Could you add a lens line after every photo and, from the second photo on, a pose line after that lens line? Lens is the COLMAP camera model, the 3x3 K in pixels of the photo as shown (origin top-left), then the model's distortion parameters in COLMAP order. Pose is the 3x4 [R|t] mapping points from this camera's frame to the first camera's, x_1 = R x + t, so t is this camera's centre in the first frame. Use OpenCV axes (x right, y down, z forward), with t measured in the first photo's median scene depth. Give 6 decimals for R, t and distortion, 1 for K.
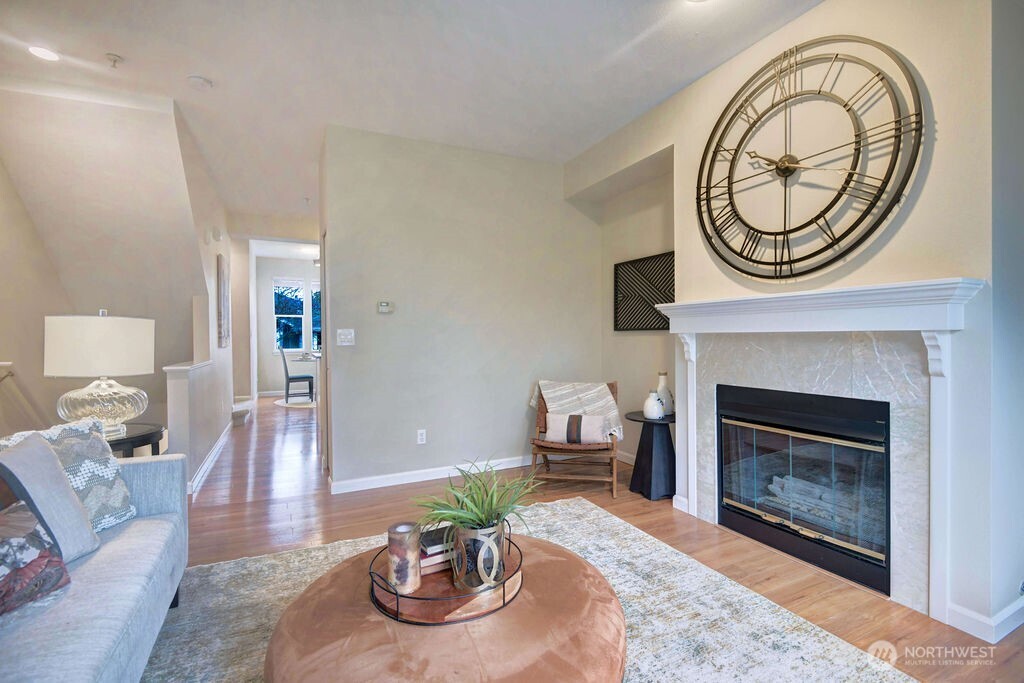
lens RADIAL K [[461.4, 0, 513.3], [0, 461.4, 333.3], [0, 0, 1]] dist [-0.028101, -0.000597]
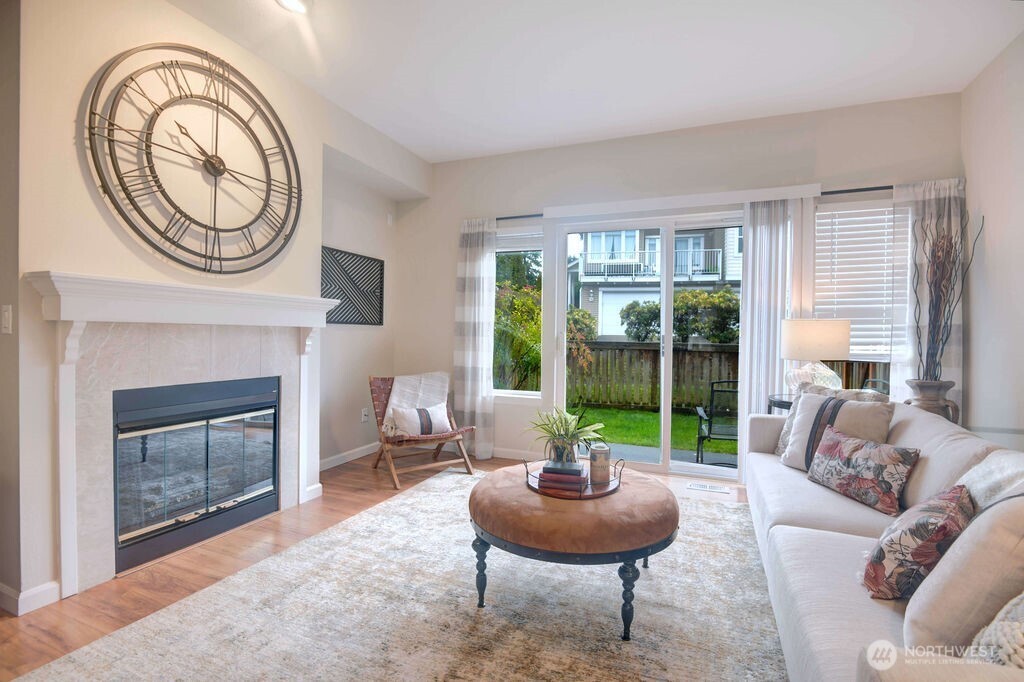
lens RADIAL K [[477.9, 0, 512.0], [0, 477.9, 341.0], [0, 0, 1]] dist [-0.034186, -0.000131]
pose [[-0.651869, -0.014037, 0.758202, -0.656710], [-0.014223, 0.999879, 0.006283, 0.017264], [-0.758199, -0.006688, -0.651989, 1.173387]]
